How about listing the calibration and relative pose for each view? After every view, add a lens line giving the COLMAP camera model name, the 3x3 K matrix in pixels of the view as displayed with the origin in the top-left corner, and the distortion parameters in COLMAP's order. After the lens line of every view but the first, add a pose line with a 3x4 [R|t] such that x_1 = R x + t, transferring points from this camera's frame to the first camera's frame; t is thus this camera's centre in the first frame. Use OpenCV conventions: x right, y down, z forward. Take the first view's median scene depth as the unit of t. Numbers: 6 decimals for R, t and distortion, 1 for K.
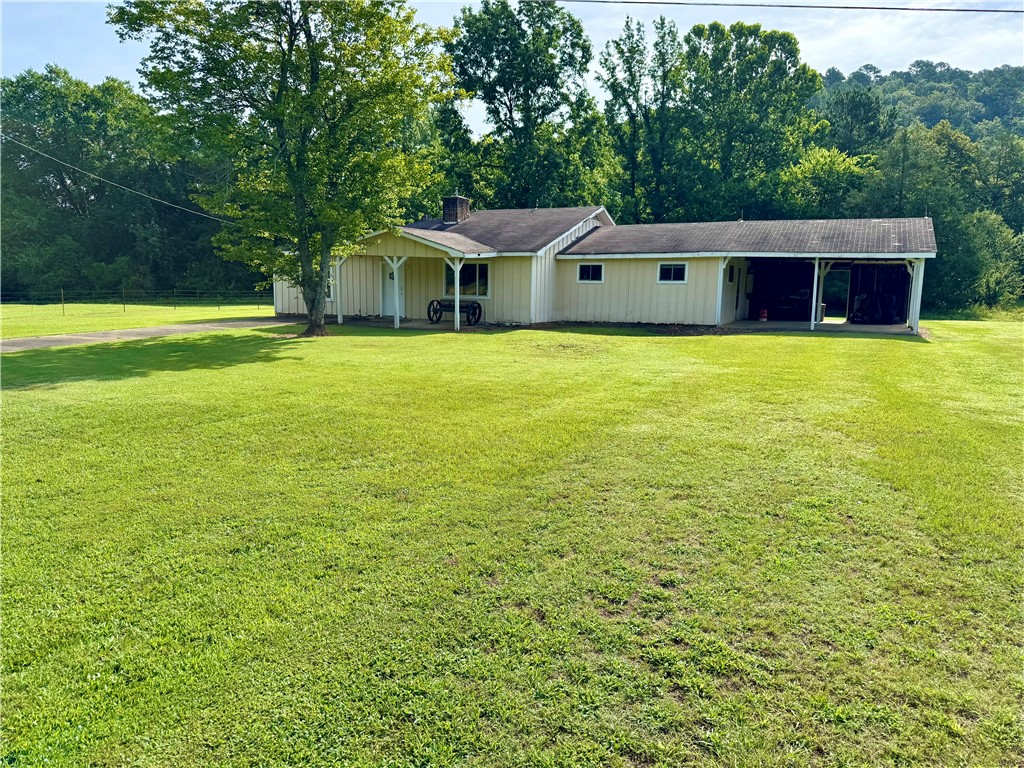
lens RADIAL K [[705.6, 0, 512.0], [0, 705.6, 384.0], [0, 0, 1]] dist [0.065000, -0.001918]
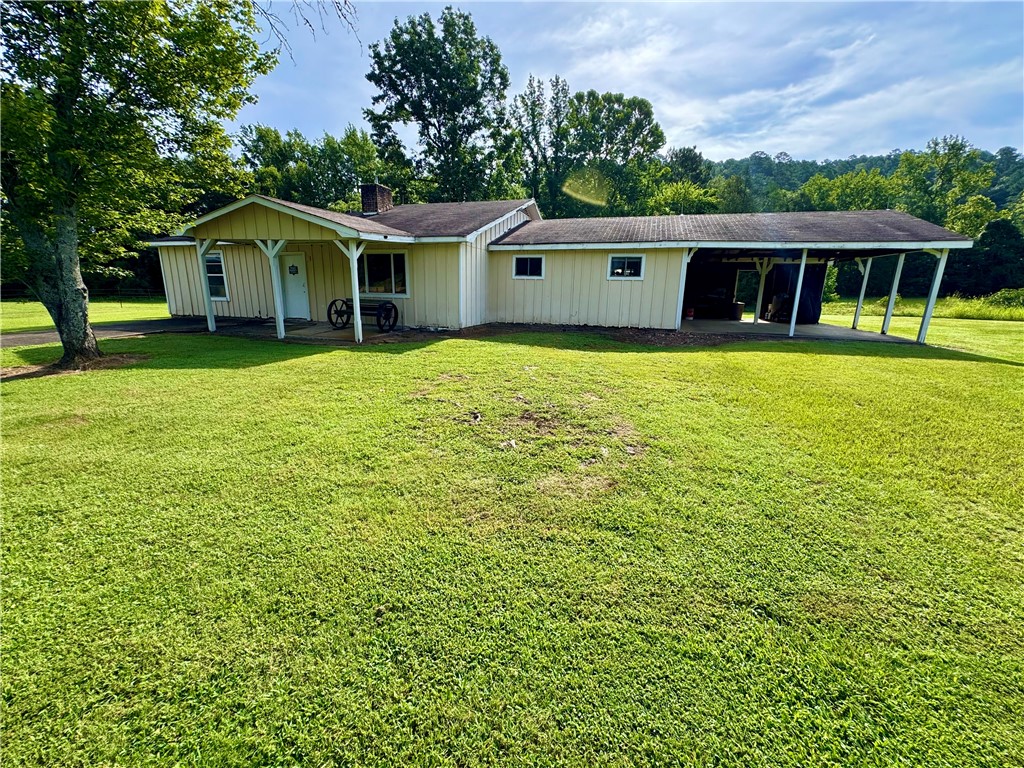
lens RADIAL K [[418.4, 0, 512.0], [0, 418.4, 384.0], [0, 0, 1]] dist [0.000574, 0.000163]
pose [[0.990067, -0.029685, 0.137429, 0.014103], [0.016950, 0.995529, 0.092926, -0.053929], [-0.139573, -0.089674, 0.986143, 0.417342]]
